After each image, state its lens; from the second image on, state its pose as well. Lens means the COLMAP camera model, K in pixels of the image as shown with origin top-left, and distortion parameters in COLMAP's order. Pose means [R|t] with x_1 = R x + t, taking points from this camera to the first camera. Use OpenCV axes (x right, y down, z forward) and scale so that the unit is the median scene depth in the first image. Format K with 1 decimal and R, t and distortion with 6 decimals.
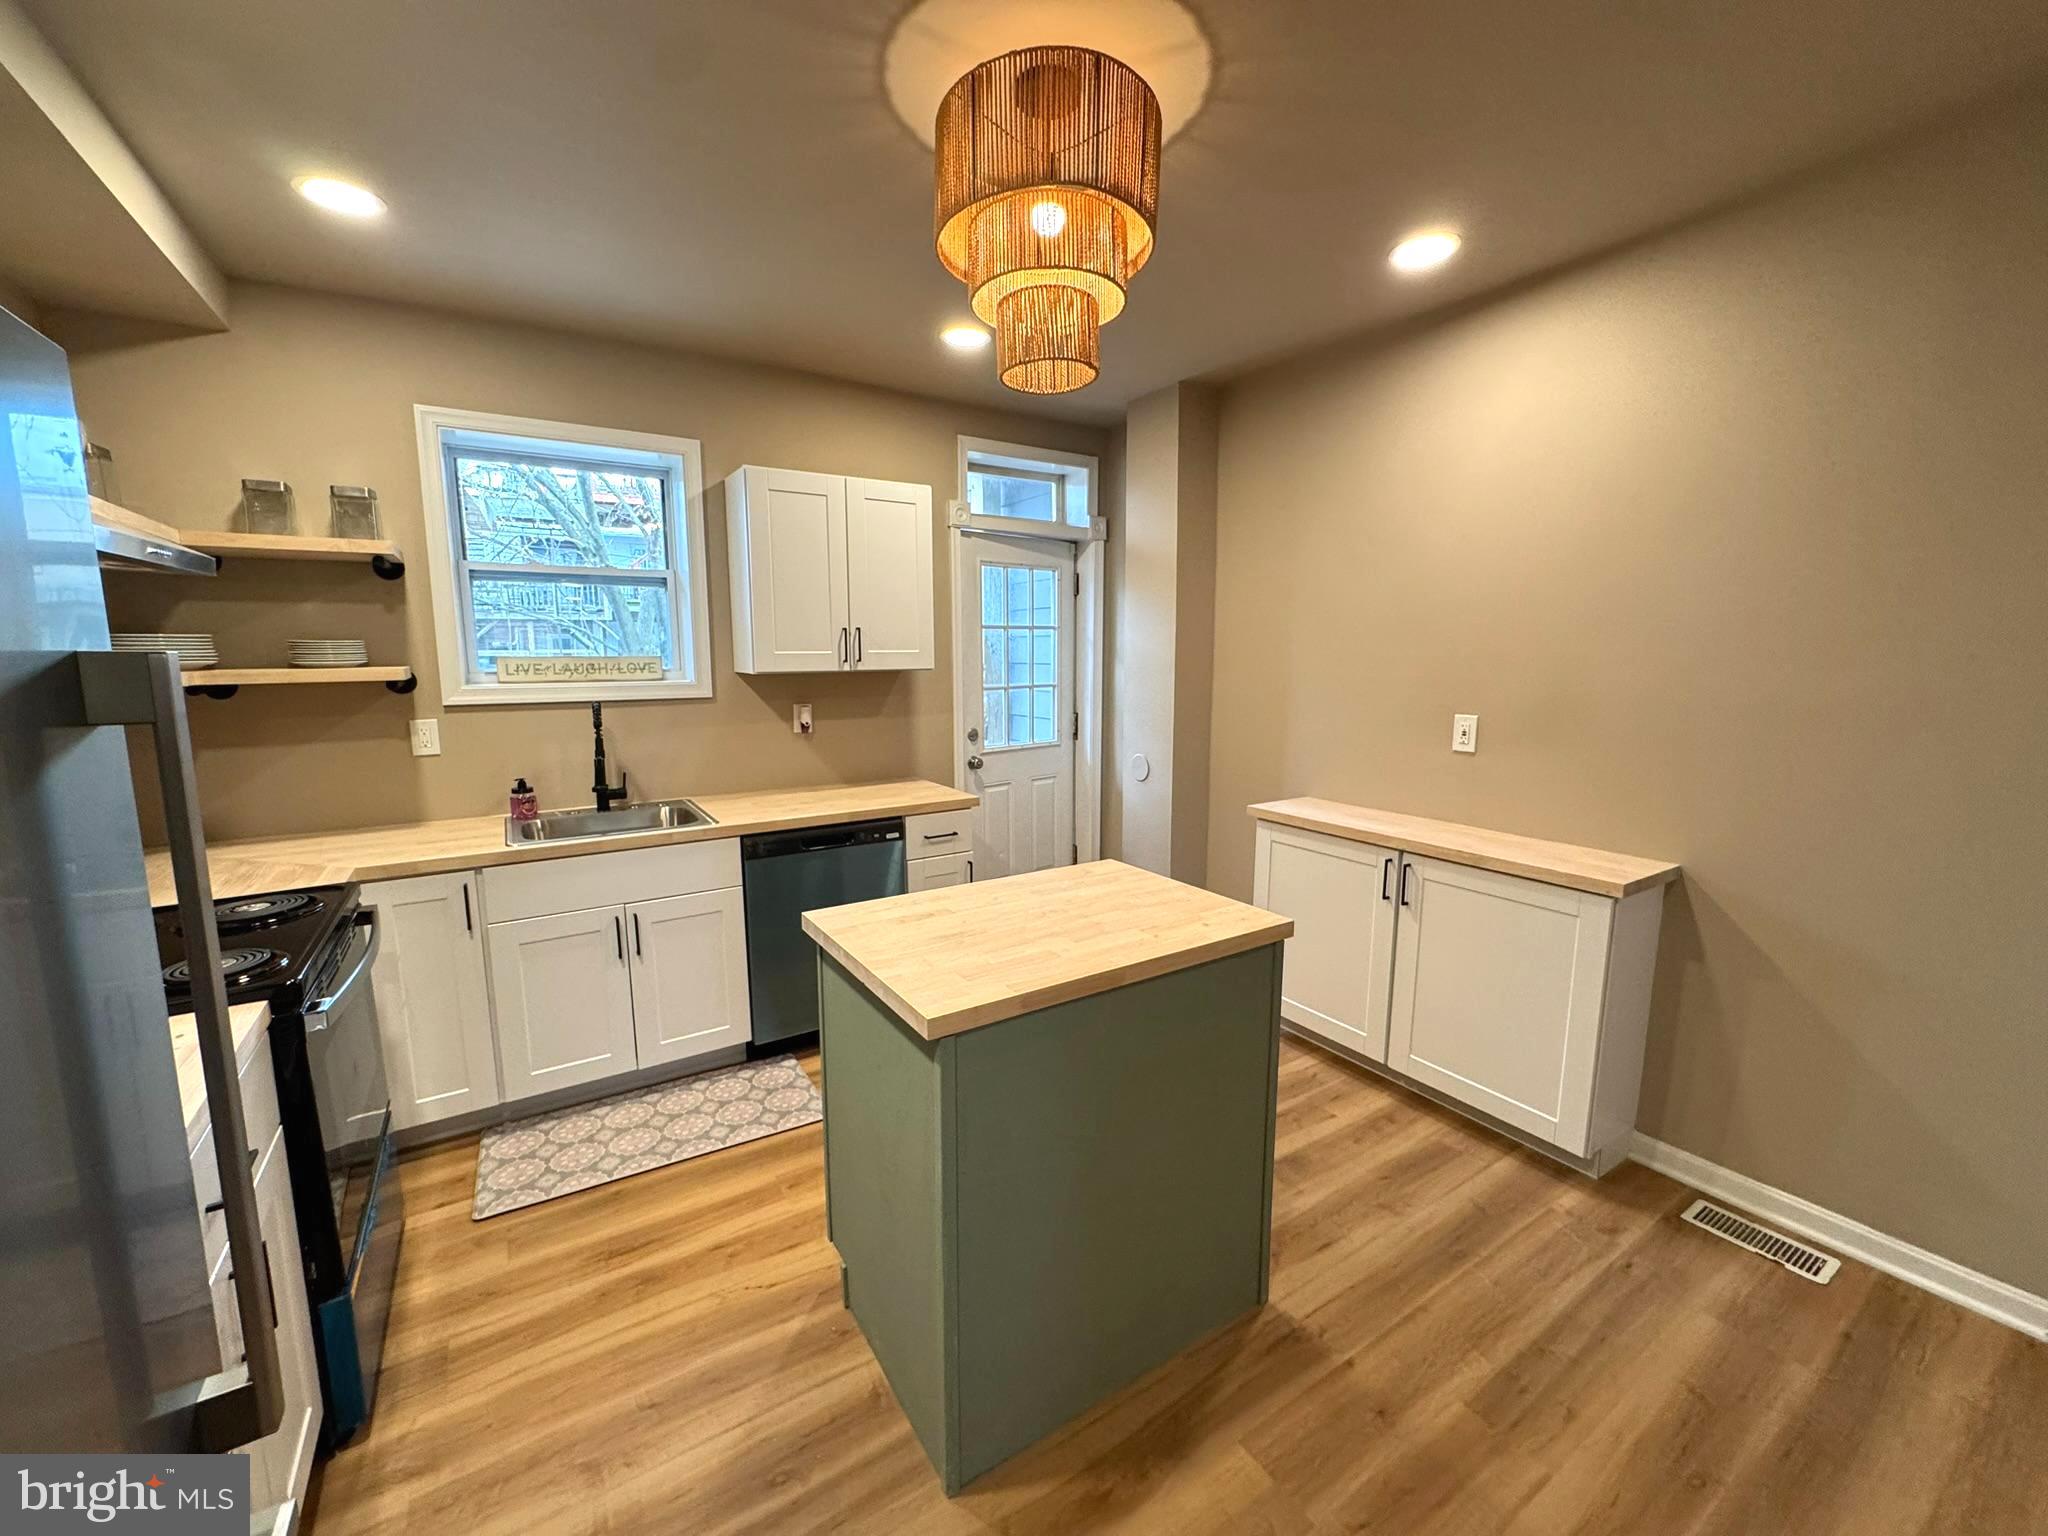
lens RADIAL K [[816.6, 0, 1024.0], [0, 816.6, 768.0], [0, 0, 1]] dist [-0.002954, -0.000009]
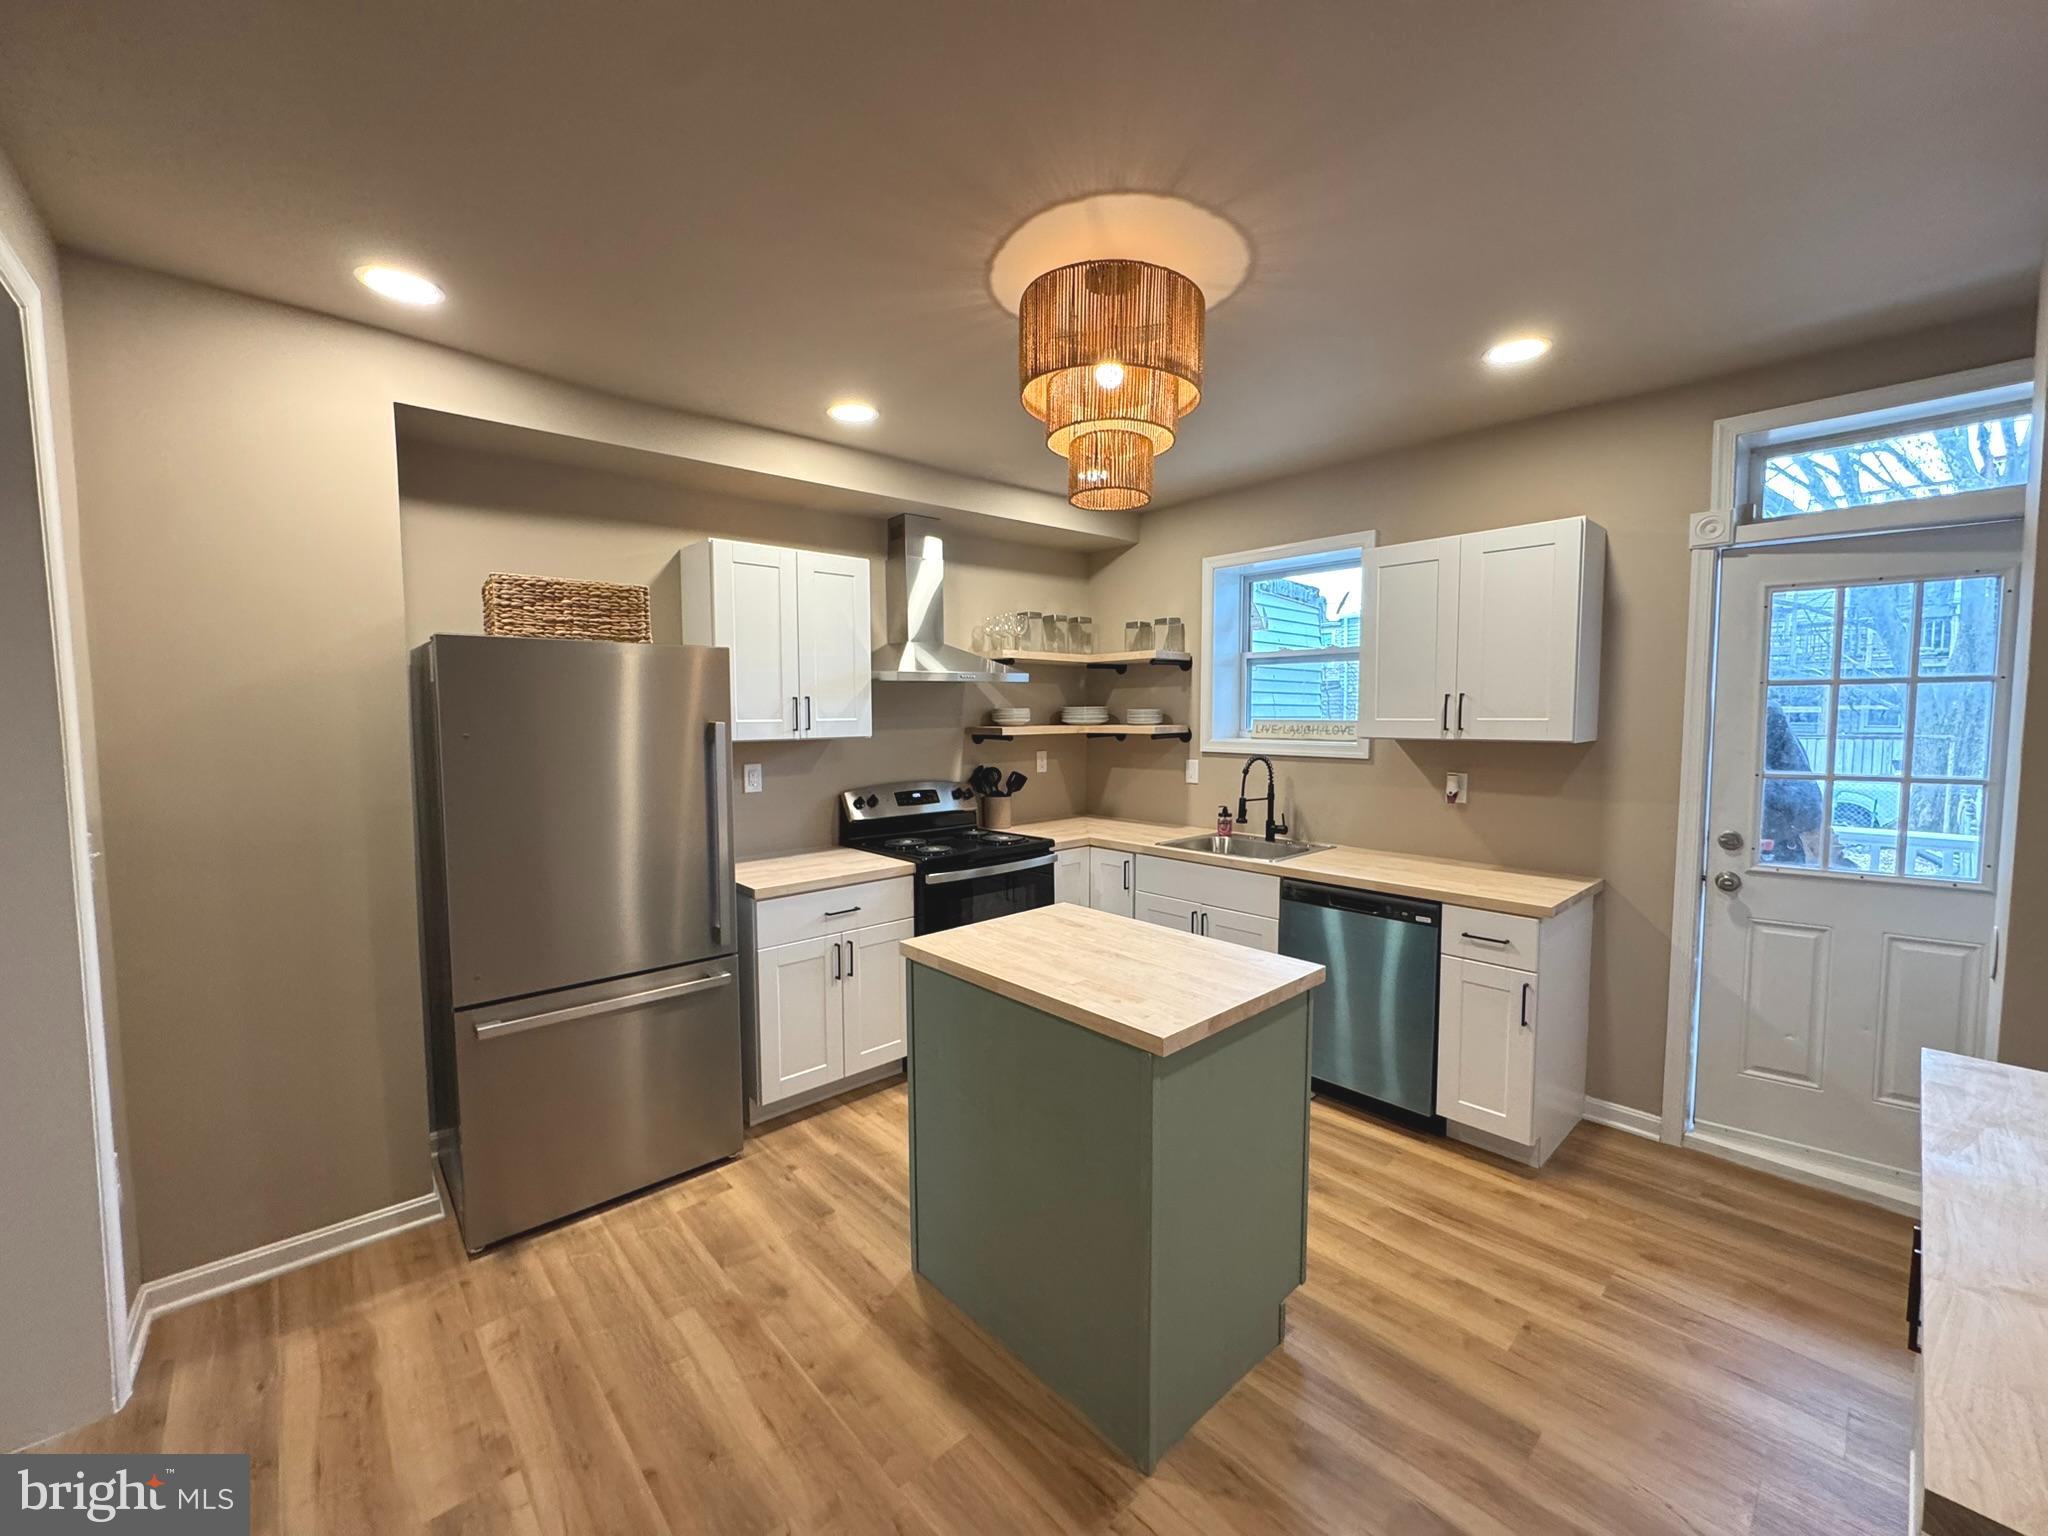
lens RADIAL K [[816.6, 0, 1024.0], [0, 816.6, 768.0], [0, 0, 1]] dist [-0.002954, -0.000009]
pose [[0.167366, 0.073050, -0.983185, 0.768915], [-0.137227, 0.989270, 0.050142, -0.082417], [0.976298, 0.126528, 0.175595, 0.448696]]
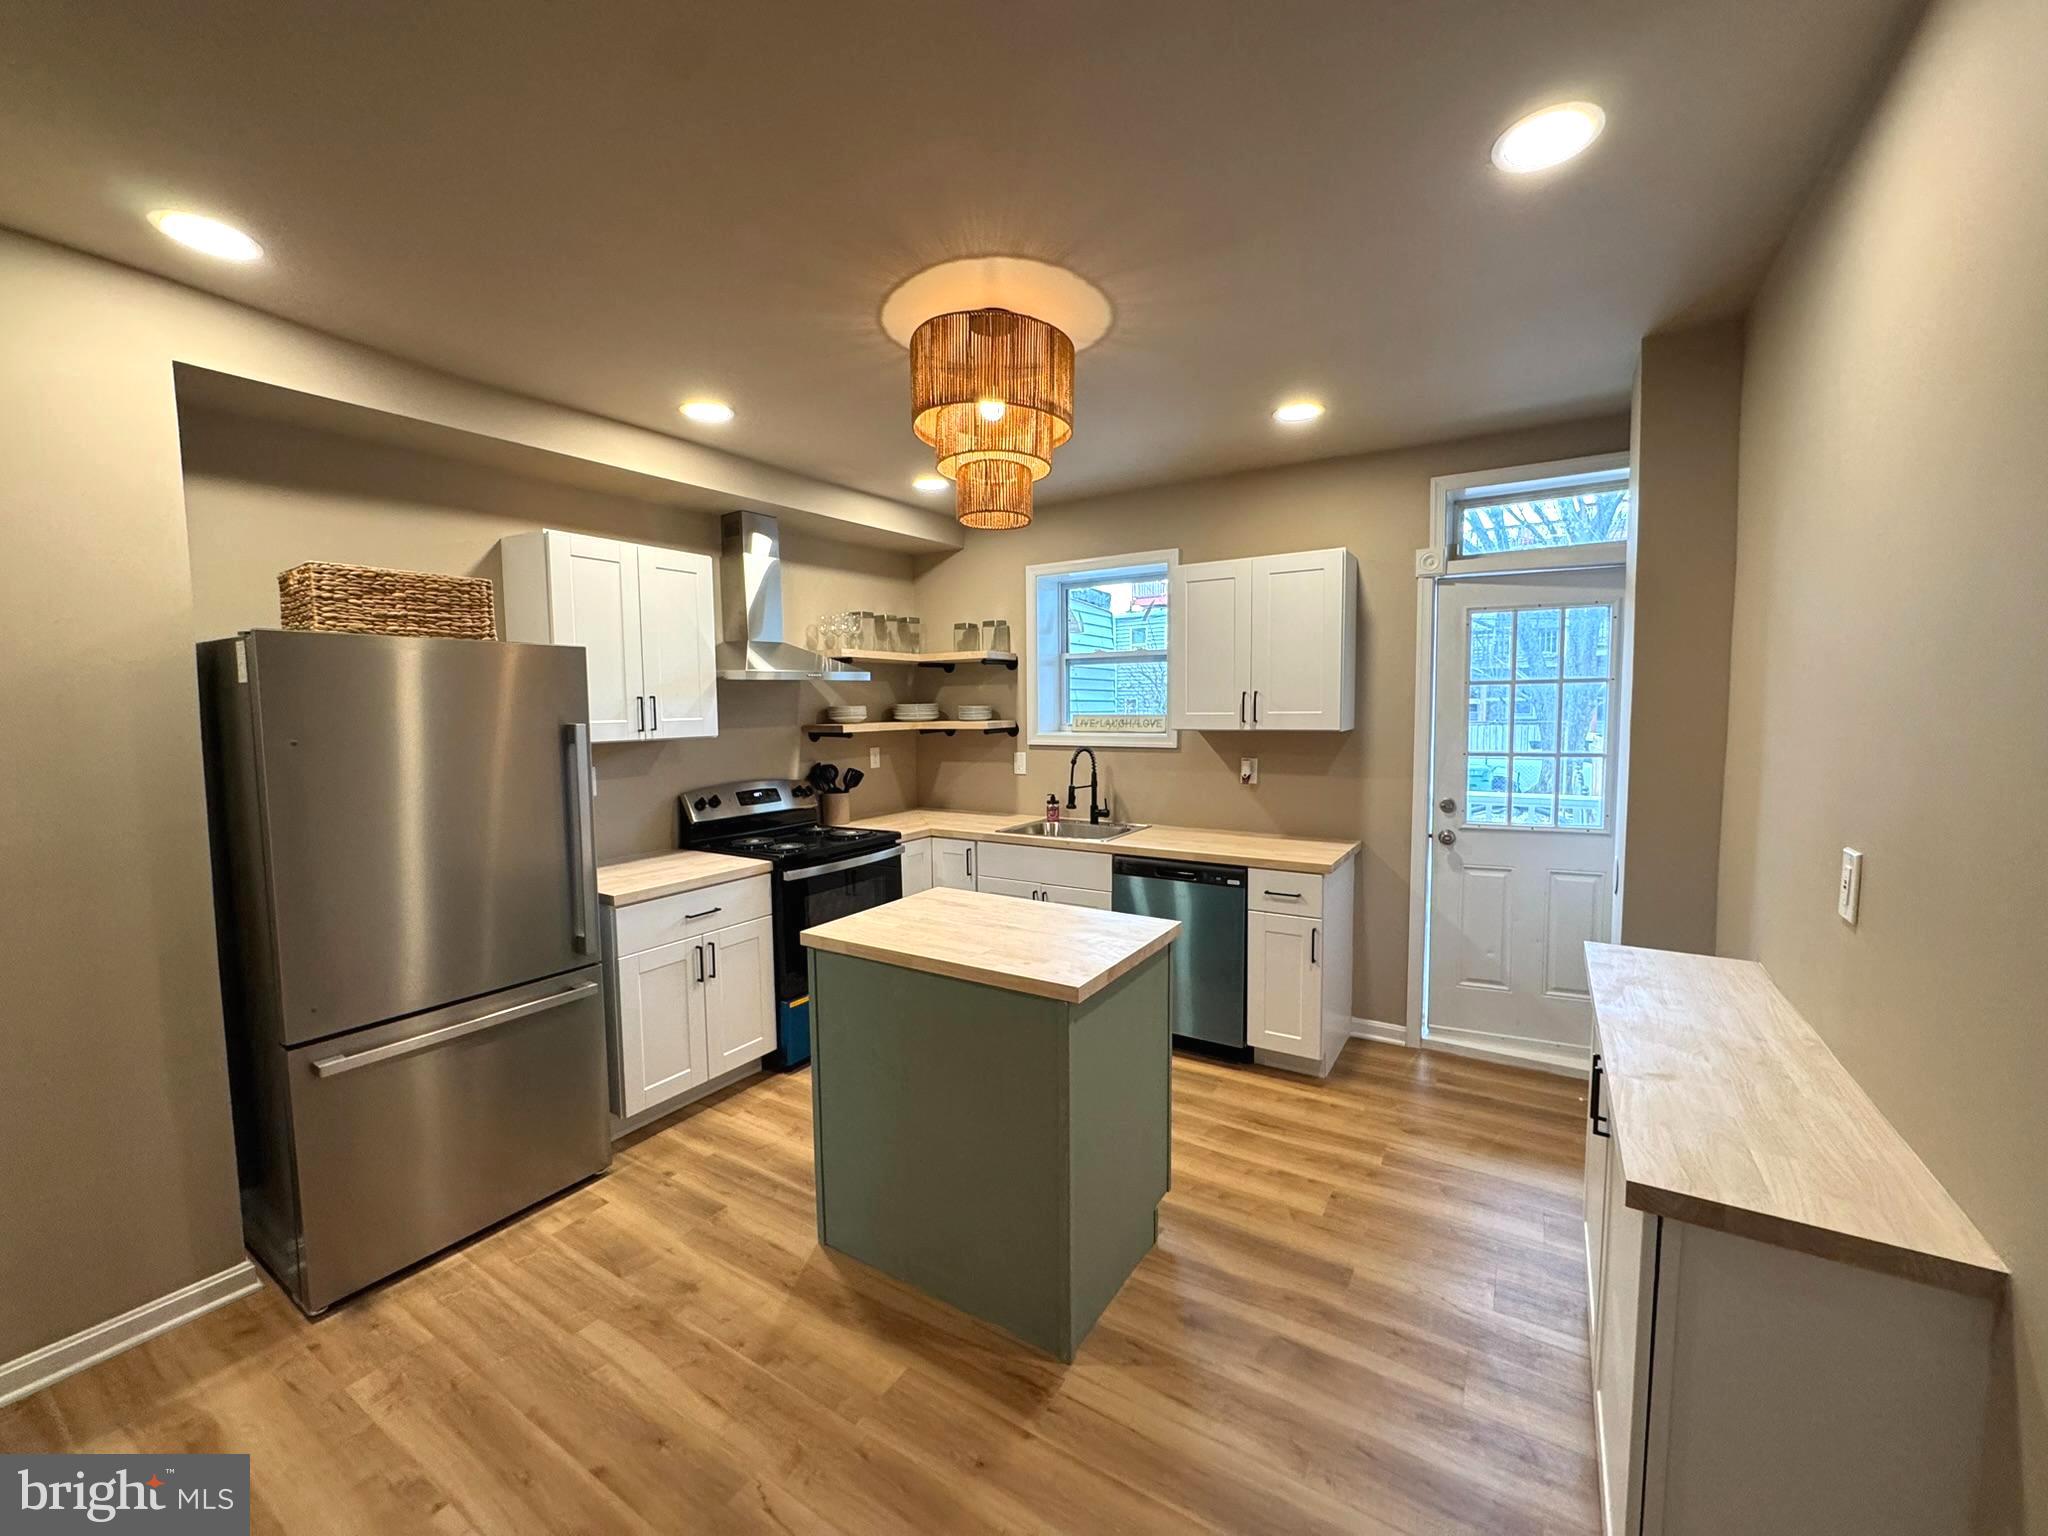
lens RADIAL K [[816.9, 0, 1024.0], [0, 816.9, 768.0], [0, 0, 1]] dist [-0.002206, -0.000230]
pose [[0.423756, 0.070384, -0.903037, 0.815282], [-0.119751, 0.992578, 0.021169, -0.068341], [0.897825, 0.099169, 0.429040, 0.317244]]
